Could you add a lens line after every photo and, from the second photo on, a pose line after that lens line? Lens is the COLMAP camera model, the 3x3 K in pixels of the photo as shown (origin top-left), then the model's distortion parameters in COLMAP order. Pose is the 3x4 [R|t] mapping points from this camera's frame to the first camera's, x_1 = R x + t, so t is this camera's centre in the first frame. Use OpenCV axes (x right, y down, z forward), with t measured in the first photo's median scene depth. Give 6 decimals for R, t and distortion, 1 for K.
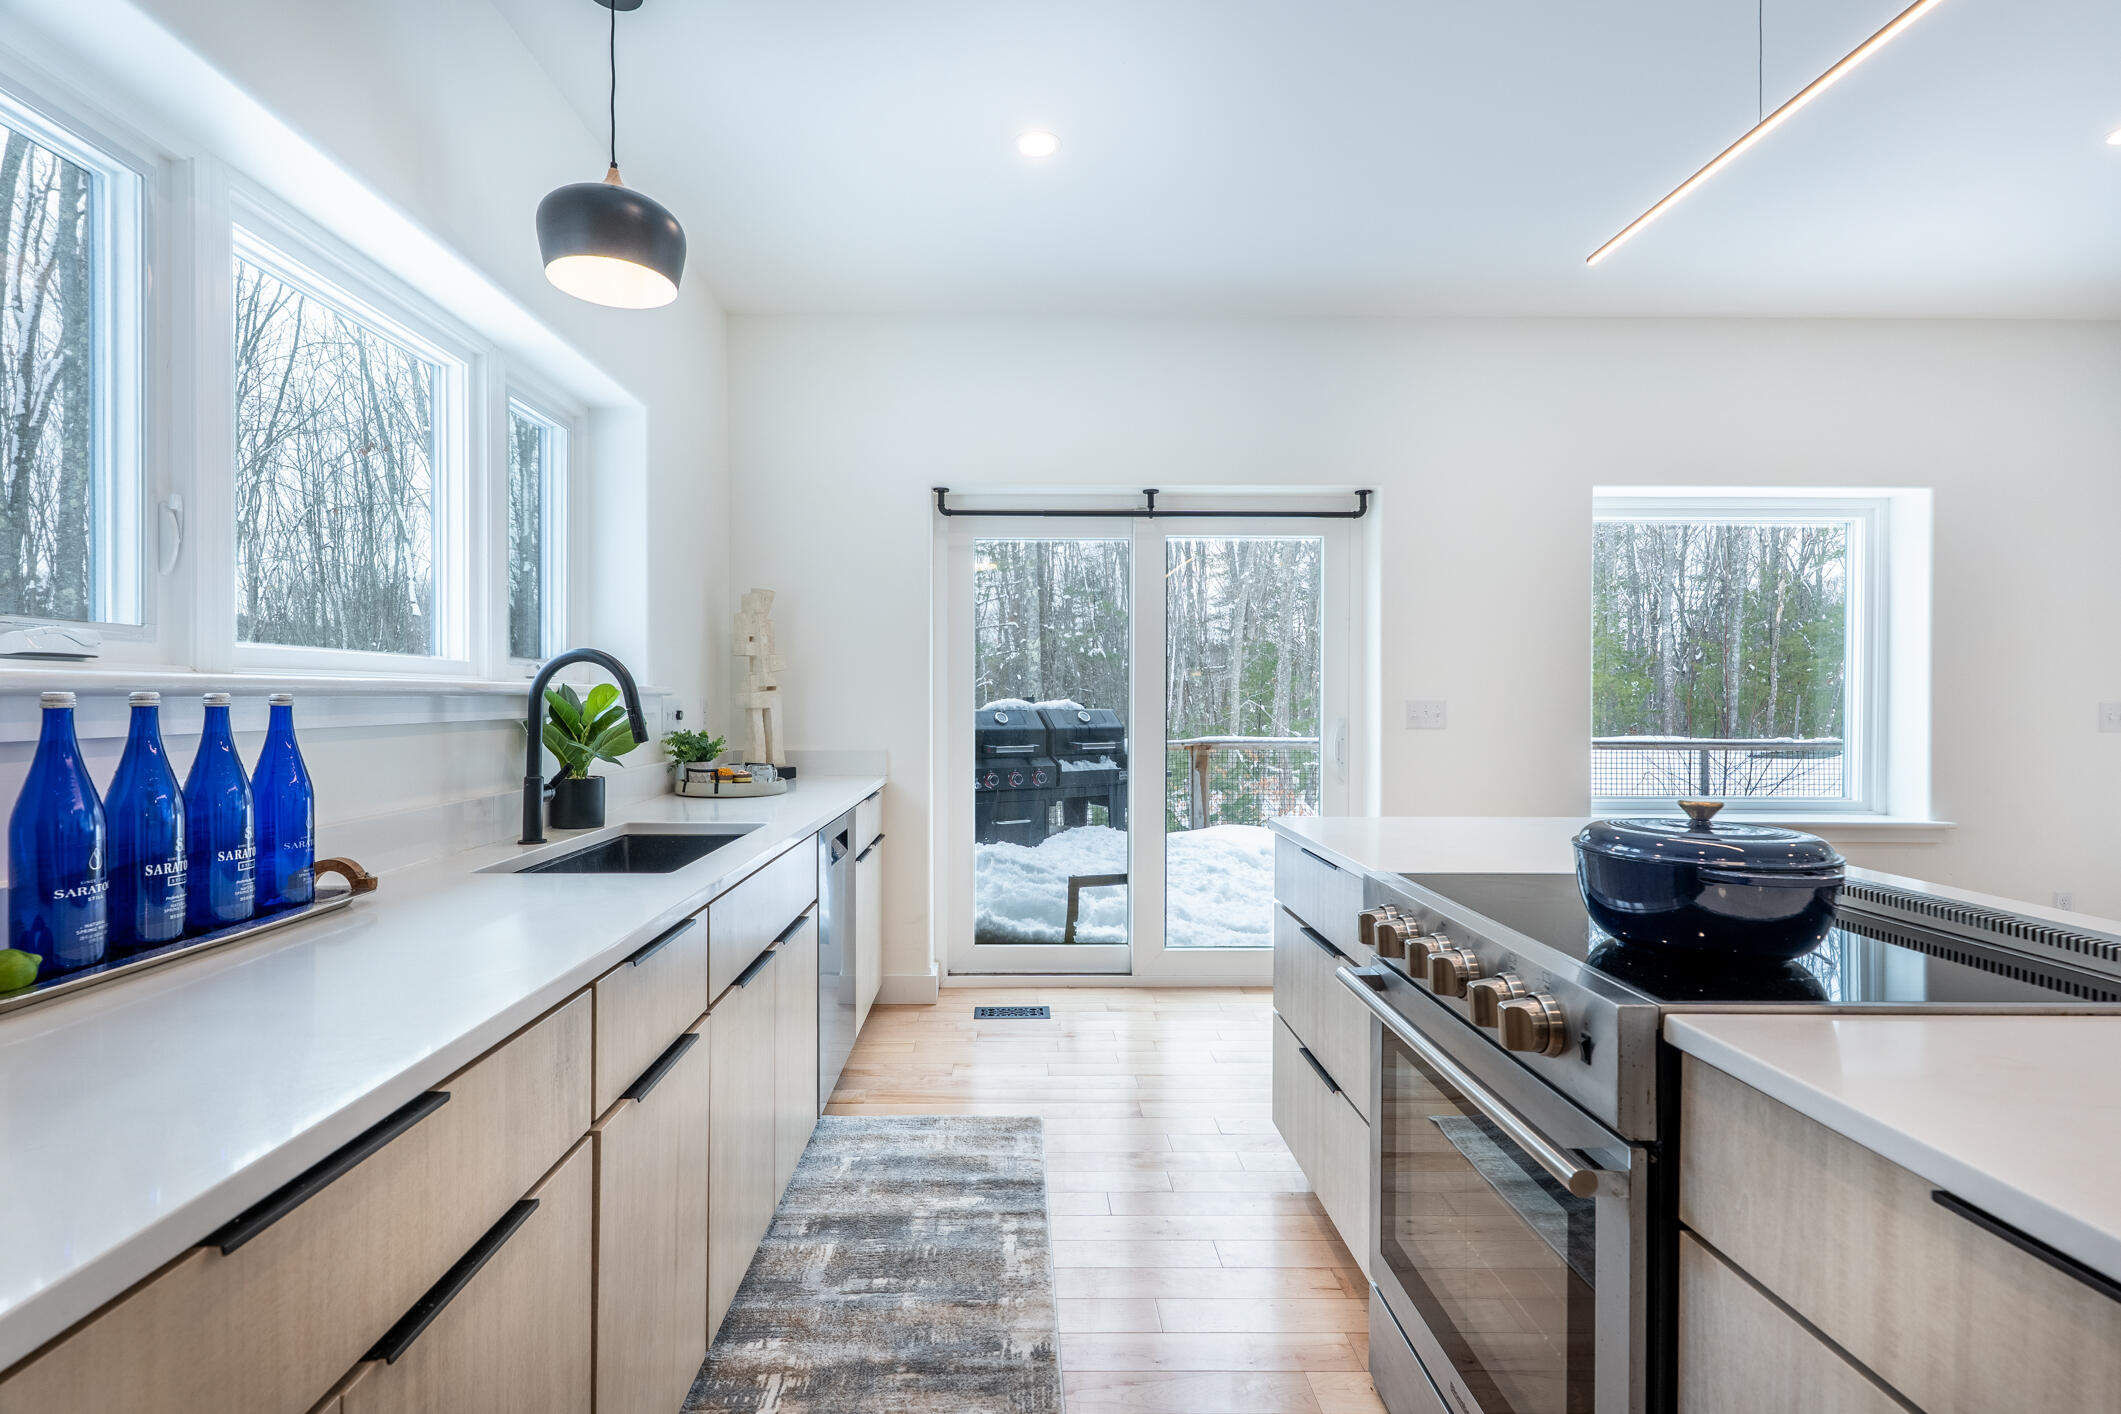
lens RADIAL K [[979.9, 0, 1023.7], [0, 979.9, 737.4], [0, 0, 1]] dist [0.000803, 0.000179]
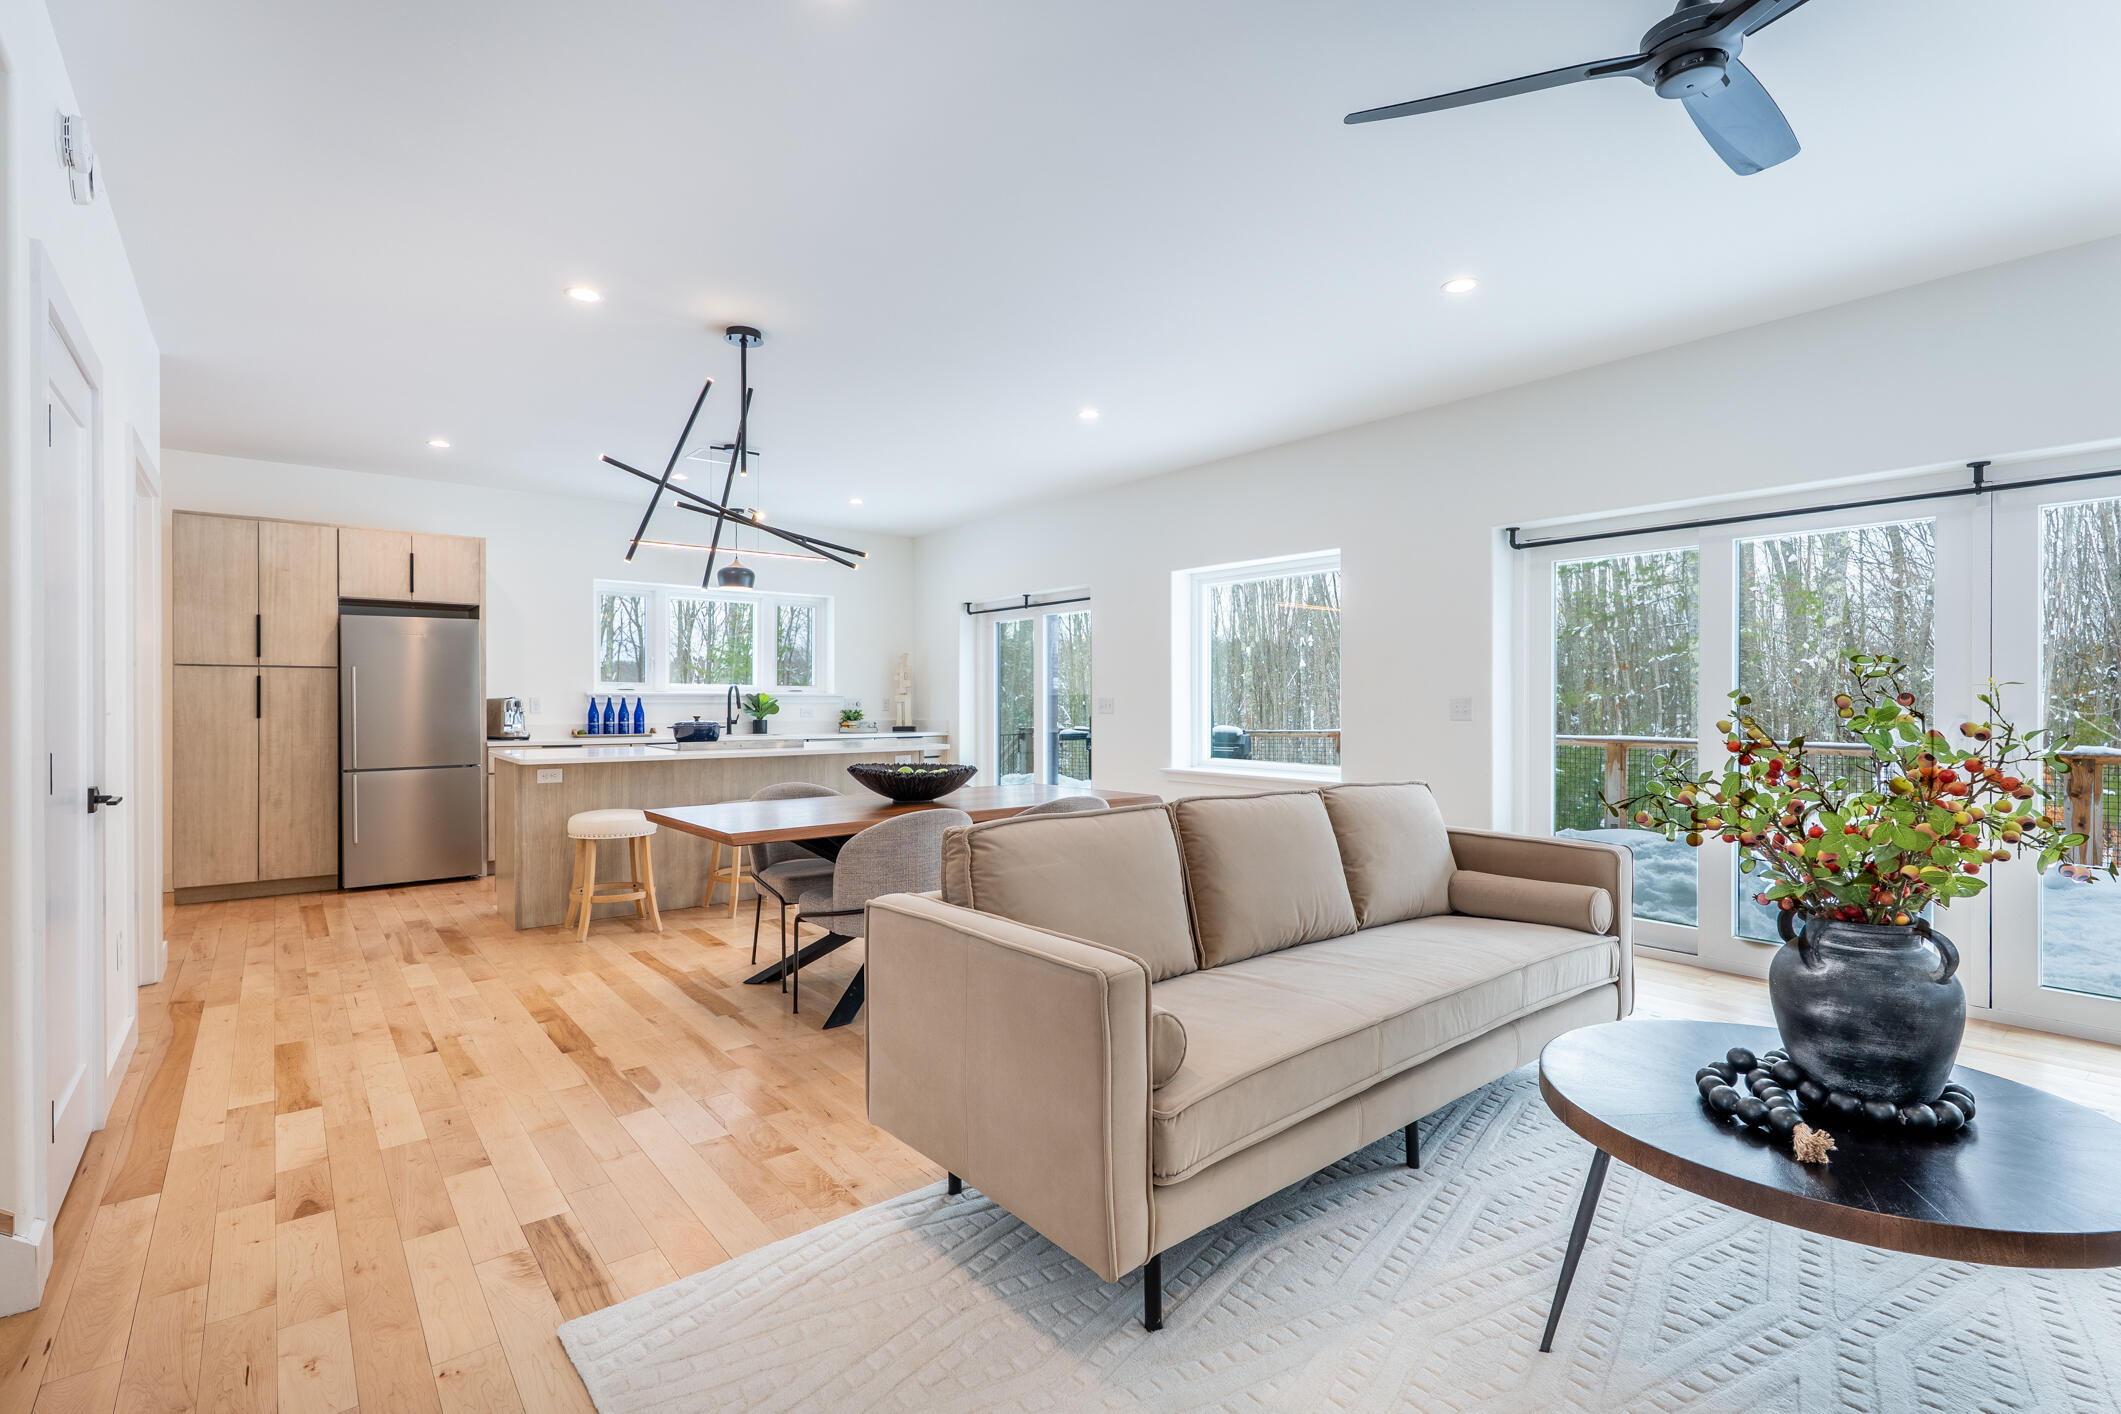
lens RADIAL K [[980.5, 0, 1061.3], [0, 980.5, 704.2], [0, 0, 1]] dist [0.002518, 0.000414]
pose [[0.620374, -0.000383, -0.784306, 1.744965], [-0.031076, 0.999203, -0.025068, 0.022648], [0.783690, 0.039925, 0.619867, -0.195783]]
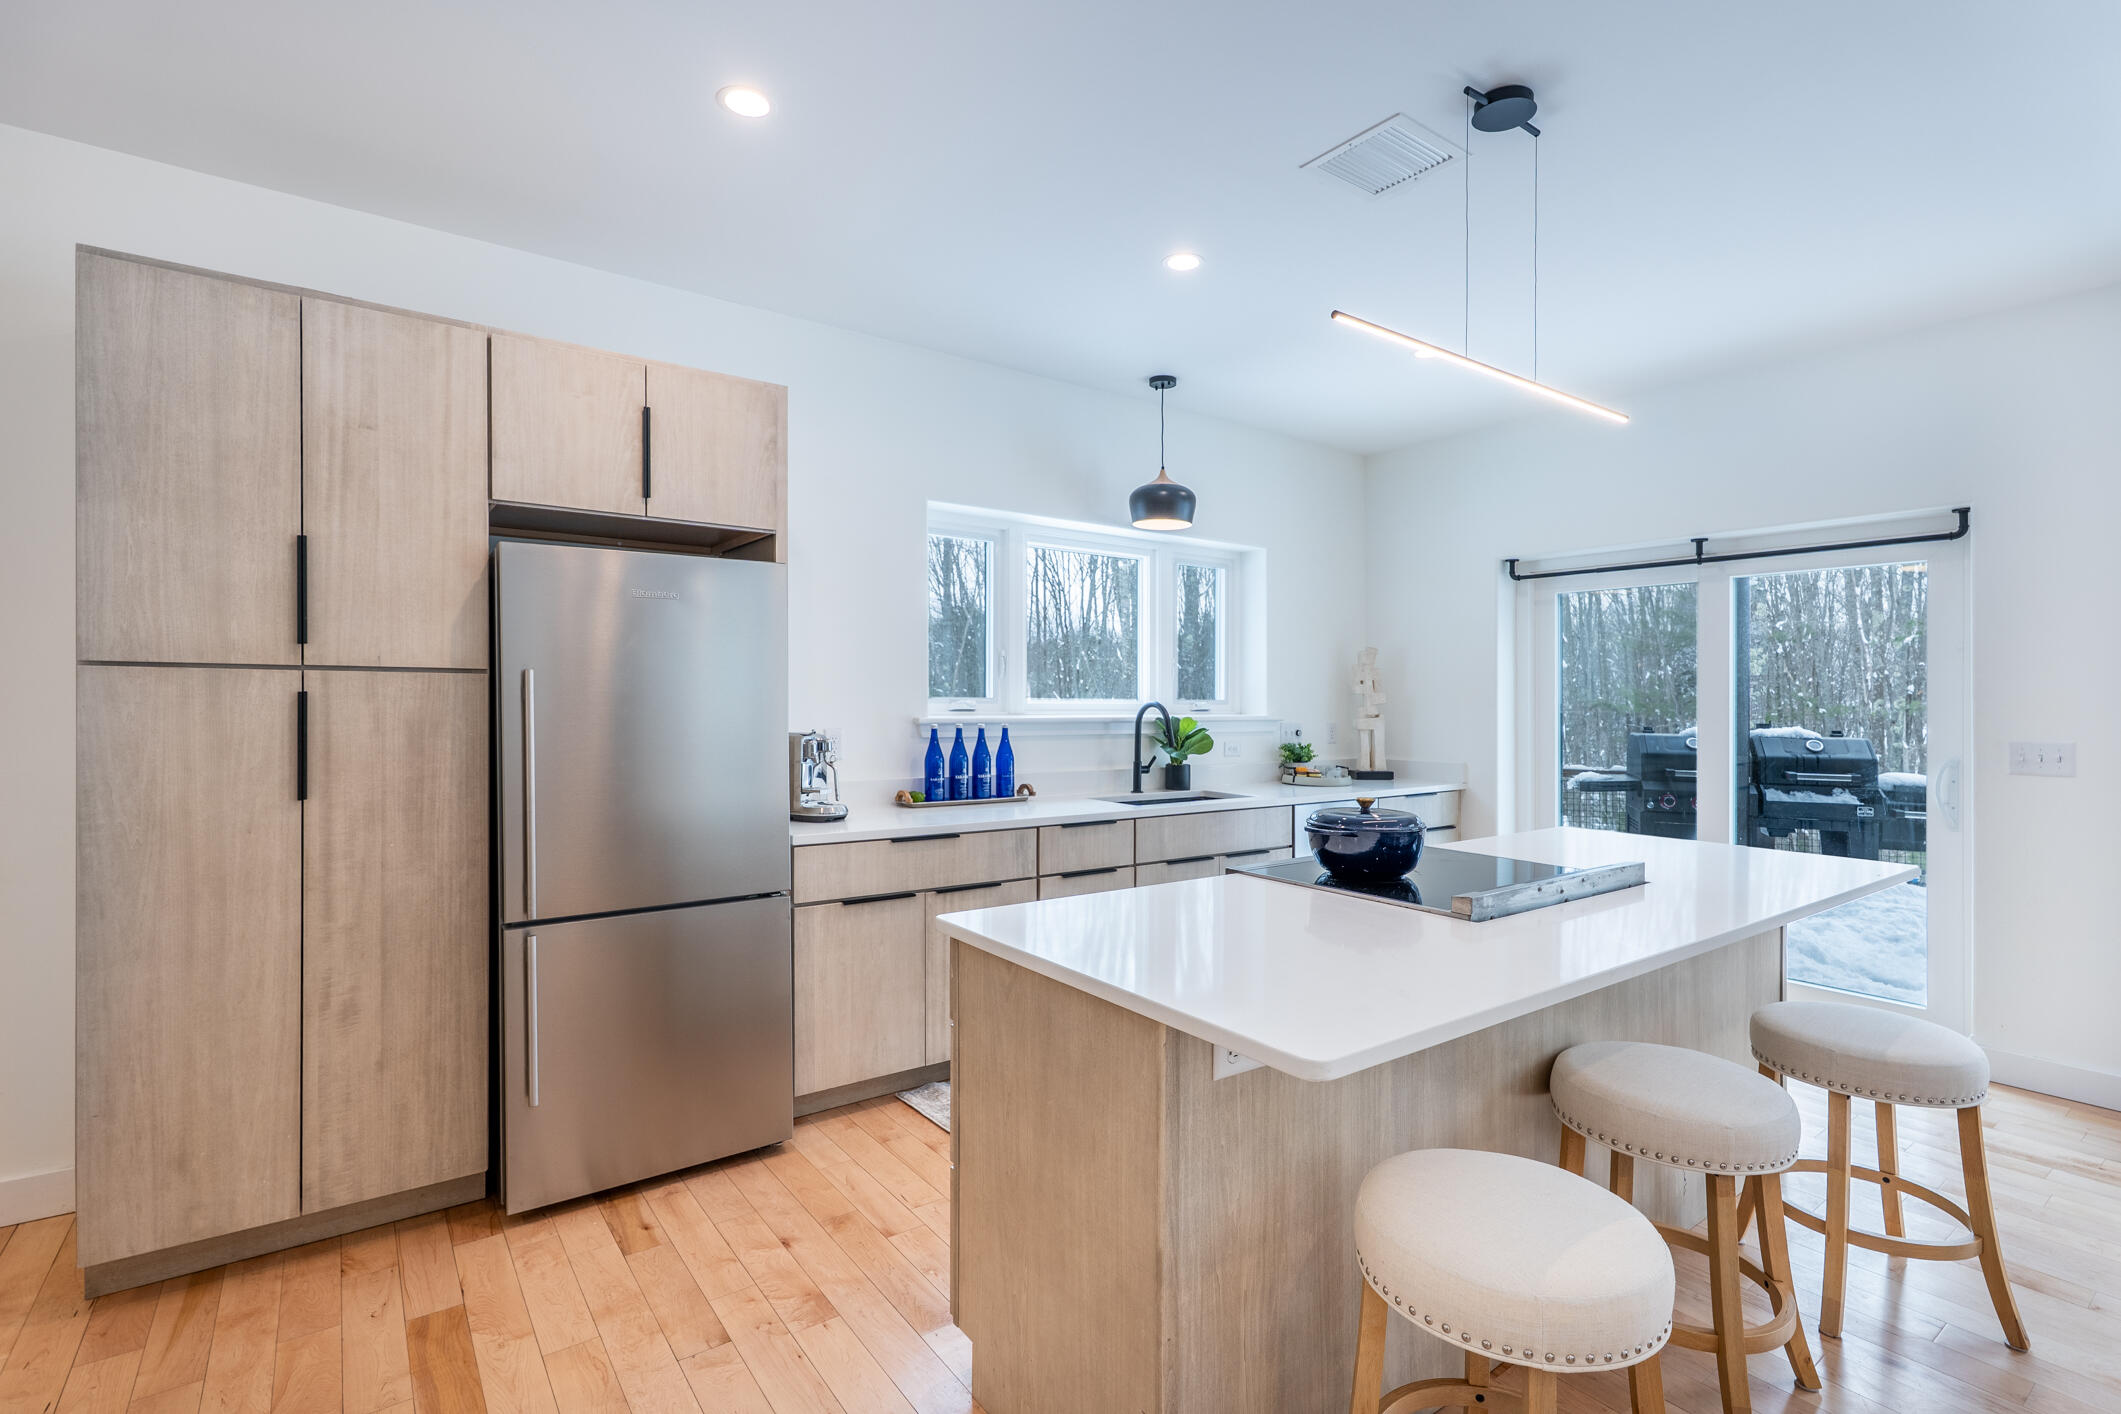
lens RADIAL K [[989.6, 0, 1061.7], [0, 989.6, 711.5], [0, 0, 1]] dist [0.001715, 0.000254]
pose [[0.587465, 0.013636, -0.809134, 0.600473], [-0.040702, 0.999090, -0.012714, -0.017923], [0.808225, 0.040403, 0.587486, -0.208173]]
